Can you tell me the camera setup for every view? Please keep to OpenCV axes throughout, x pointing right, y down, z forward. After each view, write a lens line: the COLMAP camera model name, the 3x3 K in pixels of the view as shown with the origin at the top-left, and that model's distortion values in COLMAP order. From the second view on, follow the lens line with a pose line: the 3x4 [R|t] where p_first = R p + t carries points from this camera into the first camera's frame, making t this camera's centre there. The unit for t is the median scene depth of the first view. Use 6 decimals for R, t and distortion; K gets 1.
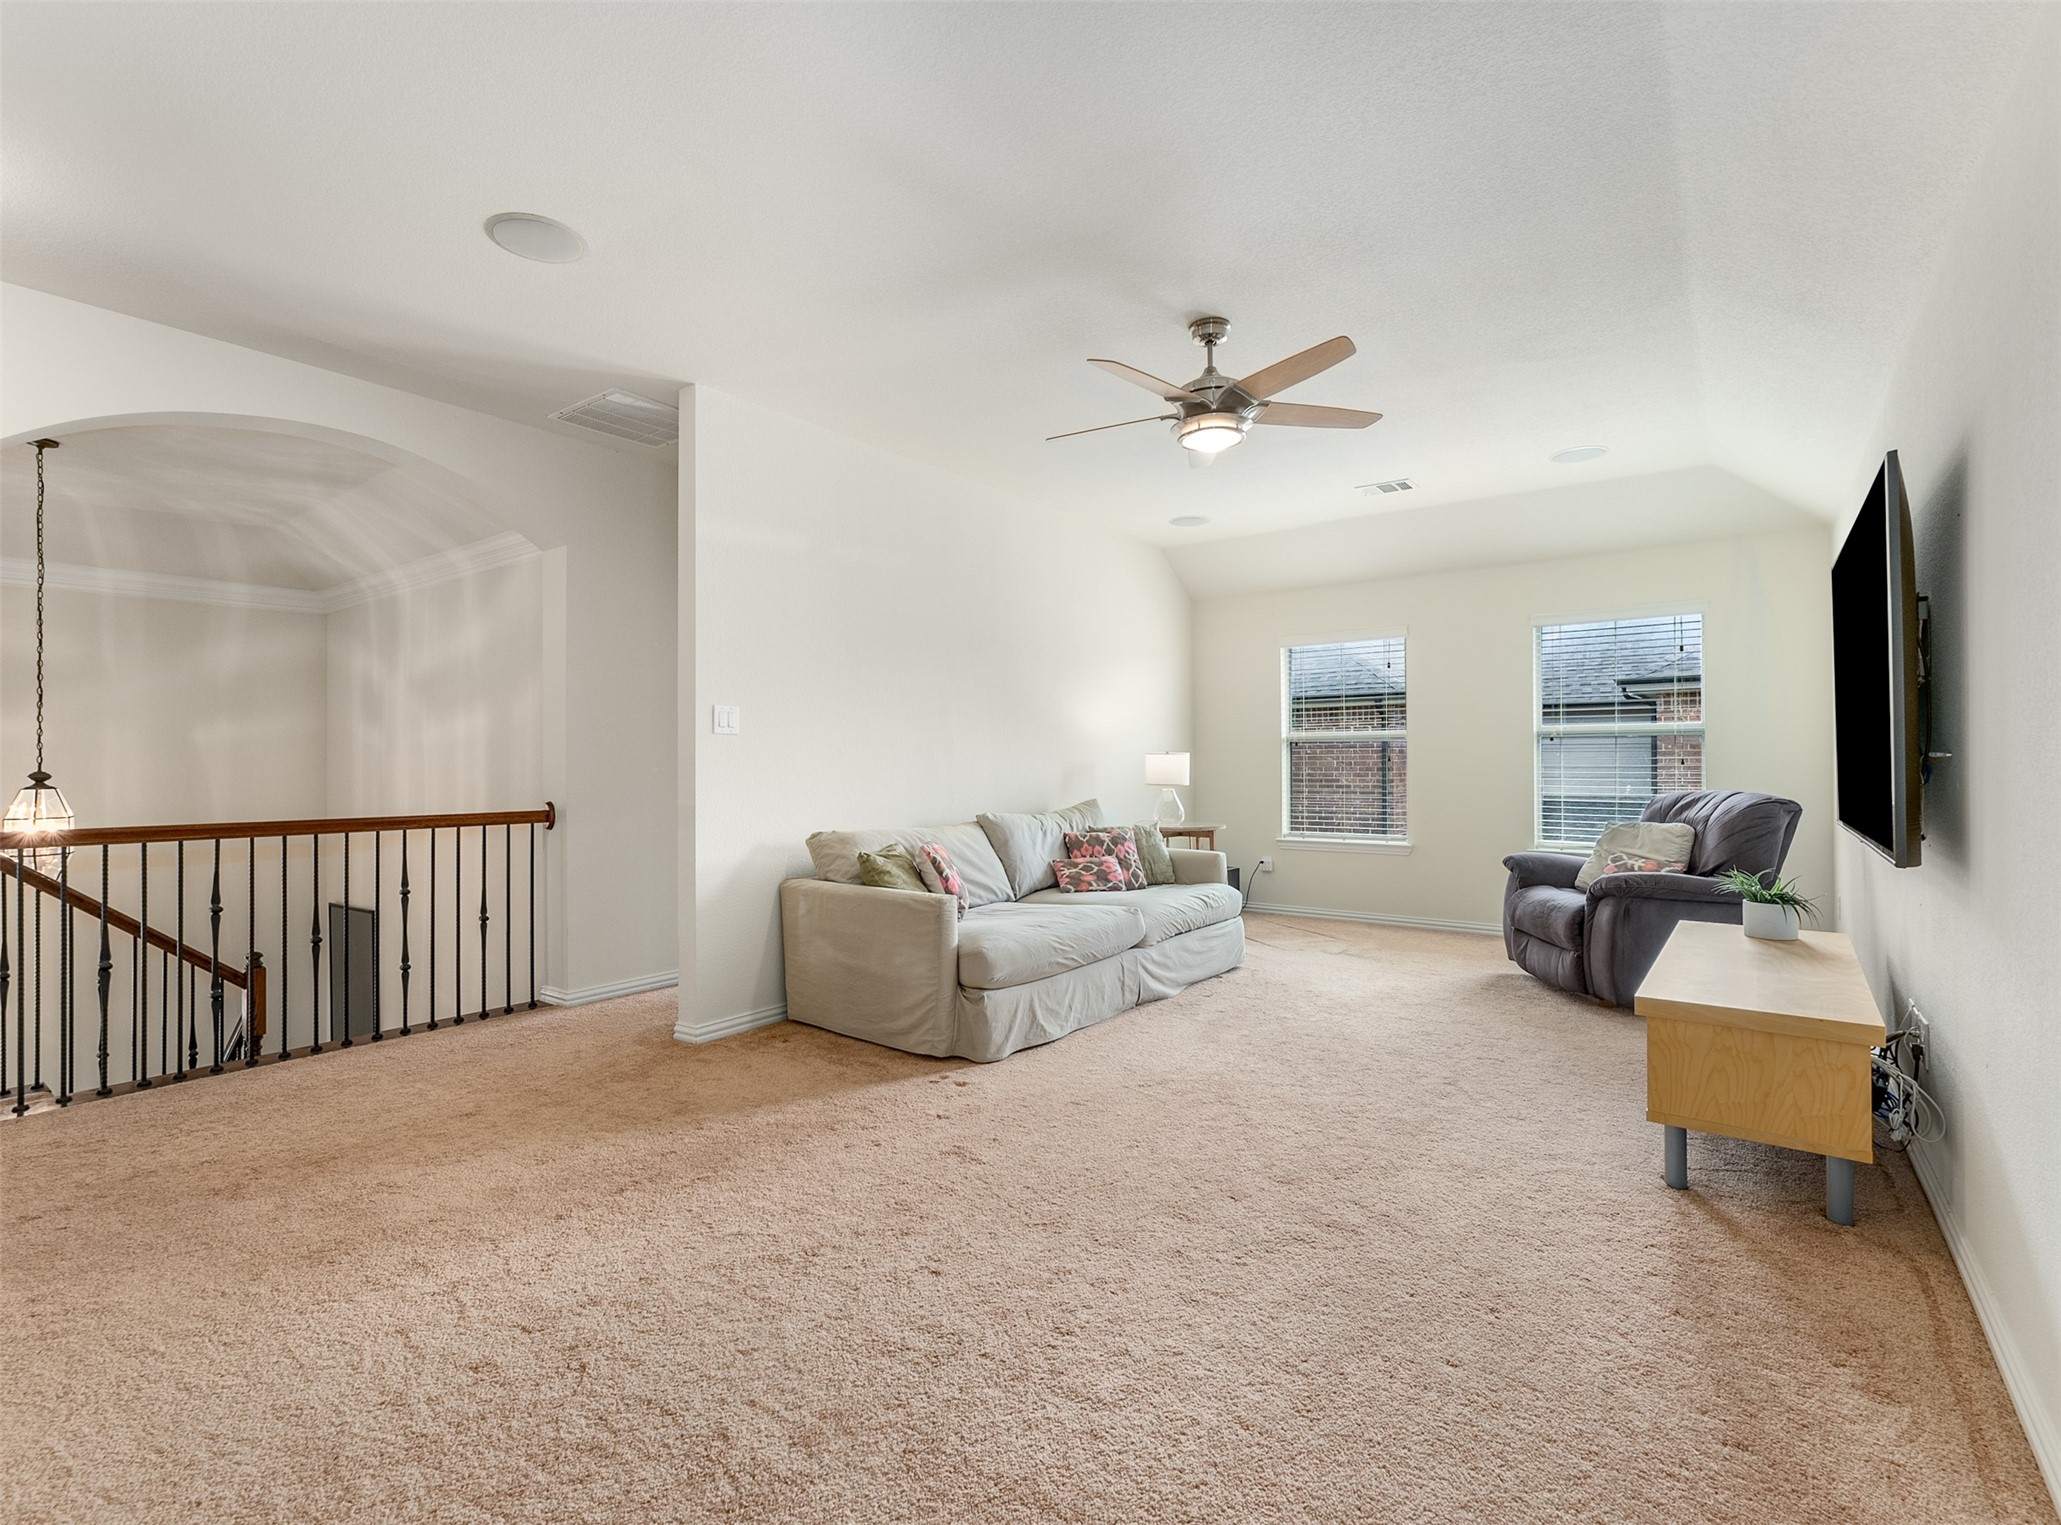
lens RADIAL K [[932.0, 0, 1030.2], [0, 932.0, 750.4], [0, 0, 1]] dist [0.002919, 0.000311]
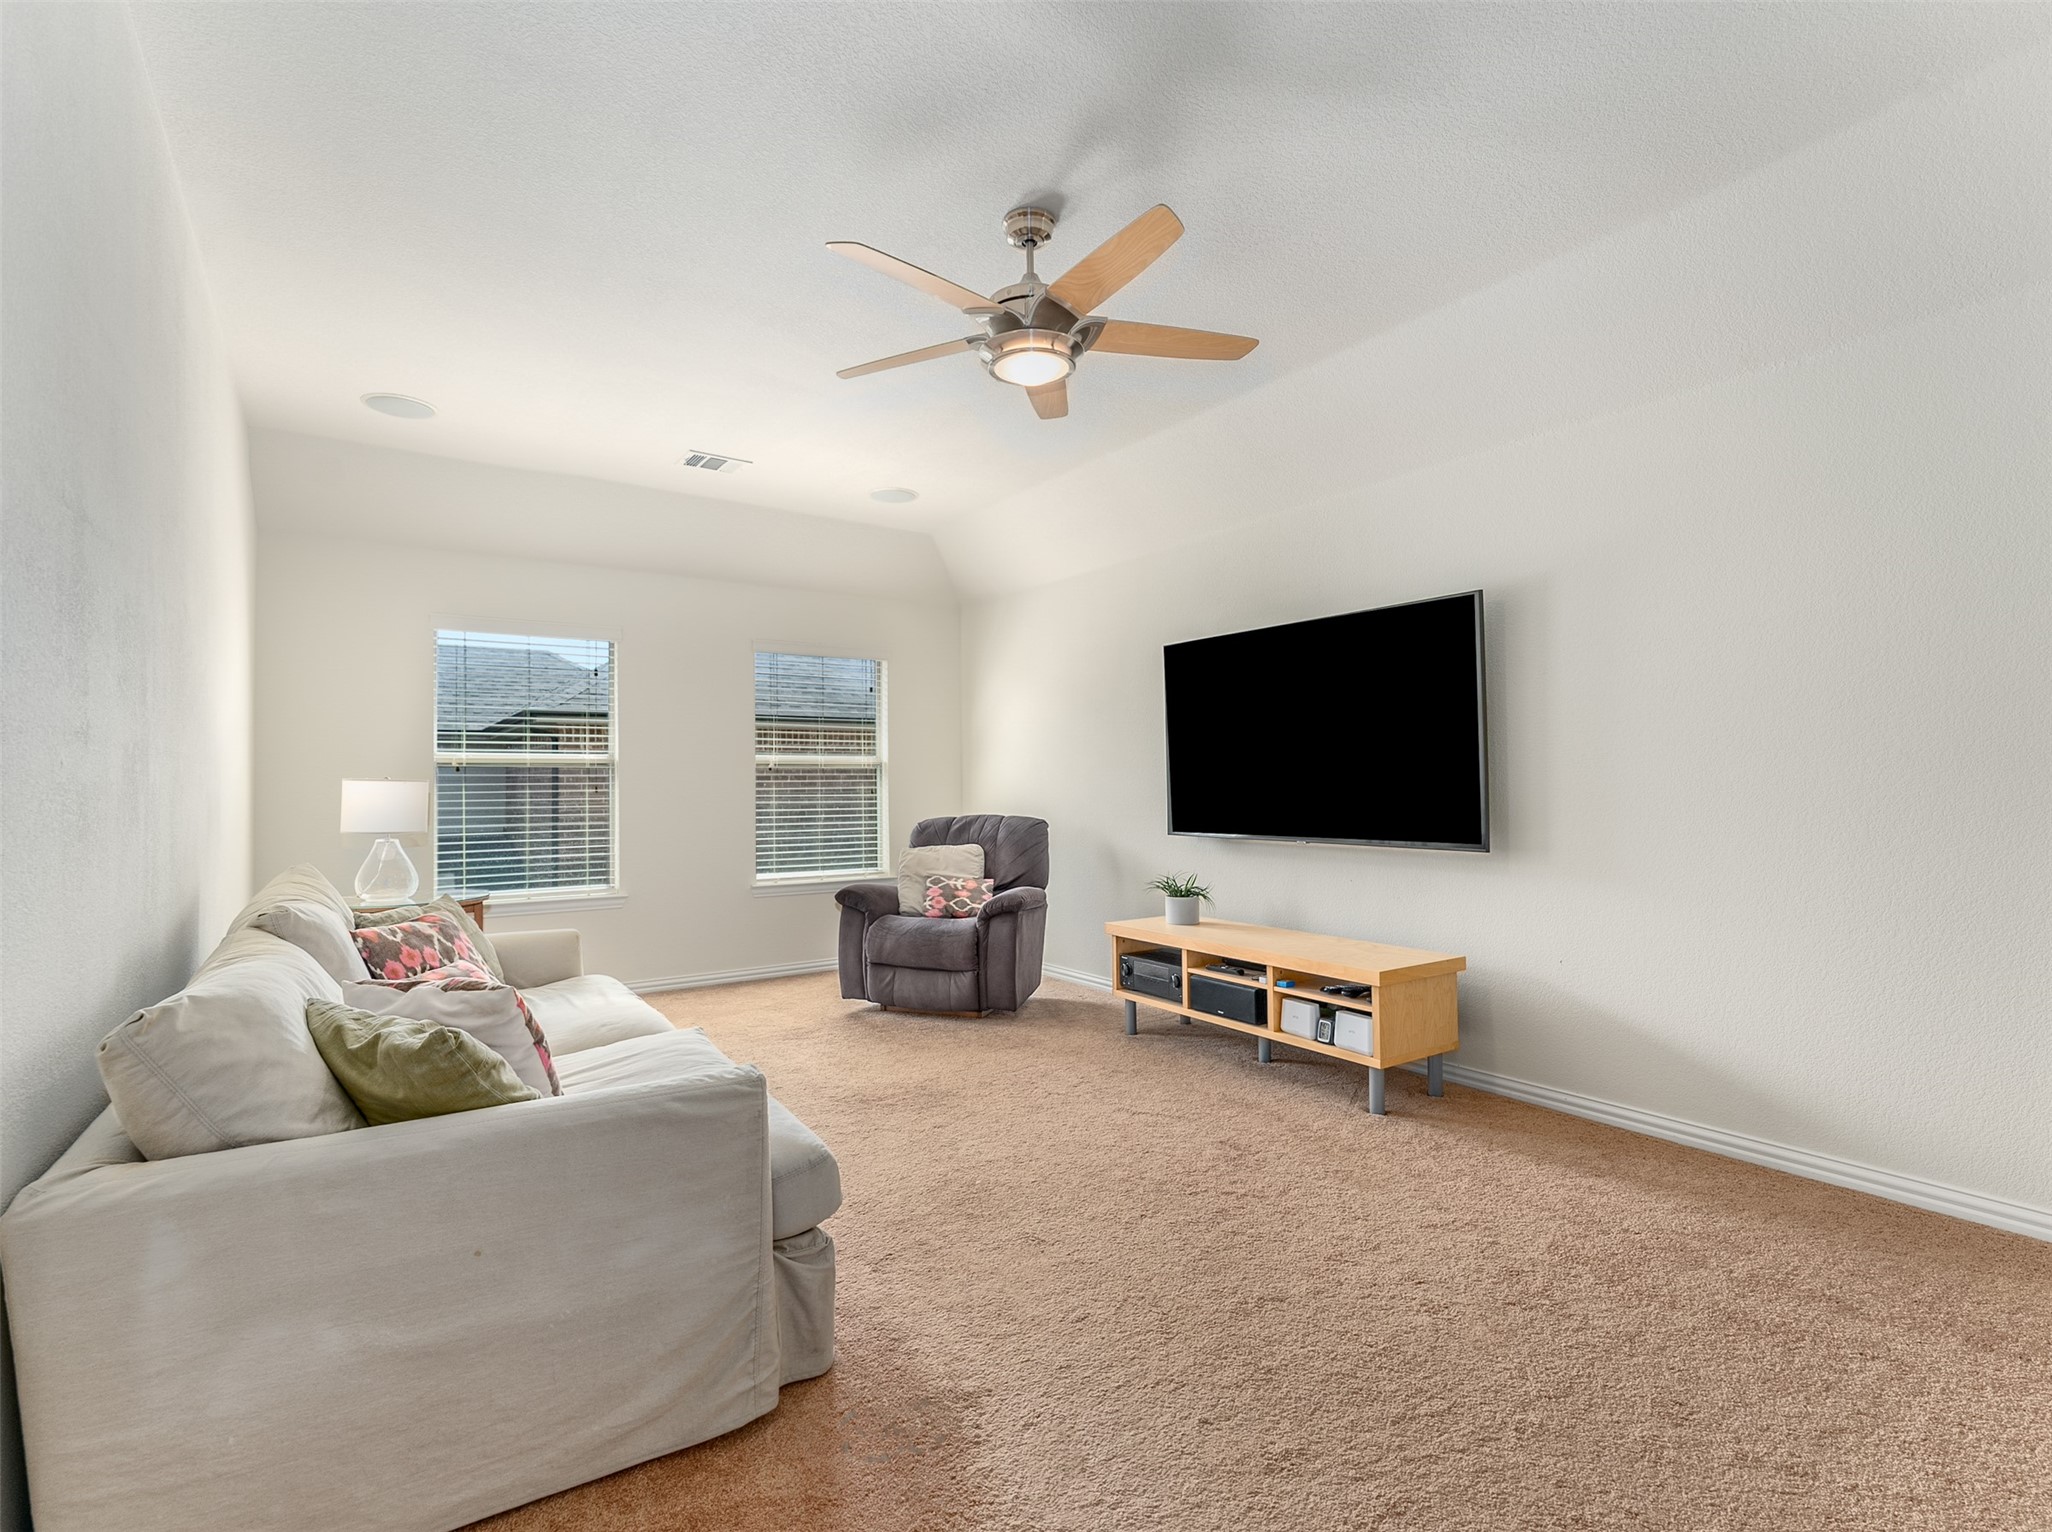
lens RADIAL K [[965.9, 0, 1026.0], [0, 965.9, 782.3], [0, 0, 1]] dist [-0.006055, -0.000249]
pose [[0.333822, 0.006937, 0.942611, -0.384554], [-0.004598, 0.999973, -0.005731, 0.007708], [-0.942625, -0.002421, 0.333845, 0.524245]]
